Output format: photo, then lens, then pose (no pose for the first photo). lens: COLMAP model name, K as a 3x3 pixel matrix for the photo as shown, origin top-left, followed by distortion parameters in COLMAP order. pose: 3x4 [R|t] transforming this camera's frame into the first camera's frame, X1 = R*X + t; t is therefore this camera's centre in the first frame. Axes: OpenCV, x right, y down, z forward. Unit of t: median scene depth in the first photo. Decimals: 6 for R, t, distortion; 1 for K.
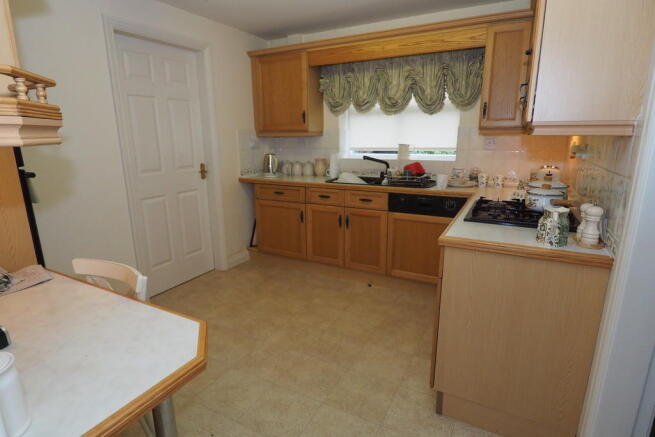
lens RADIAL K [[350.1, 0, 326.9], [0, 350.1, 215.1], [0, 0, 1]] dist [-0.006590, -0.001837]
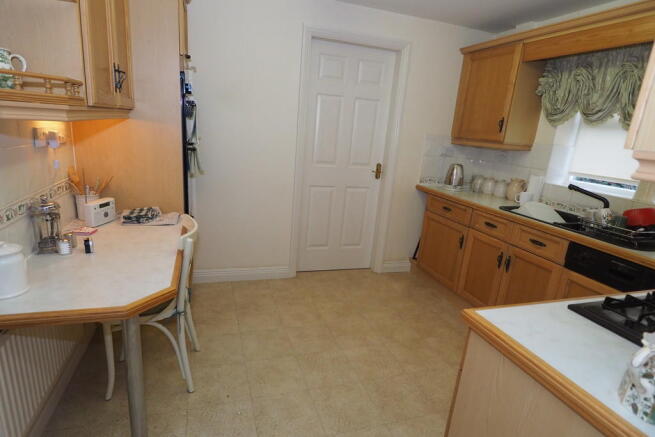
lens RADIAL K [[354.4, 0, 325.6], [0, 354.4, 224.3], [0, 0, 1]] dist [-0.013523, -0.005822]
pose [[0.722465, 0.246306, -0.646048, 0.227197], [-0.239600, 0.965684, 0.100226, -0.042076], [0.648565, 0.082383, 0.756688, 0.136605]]
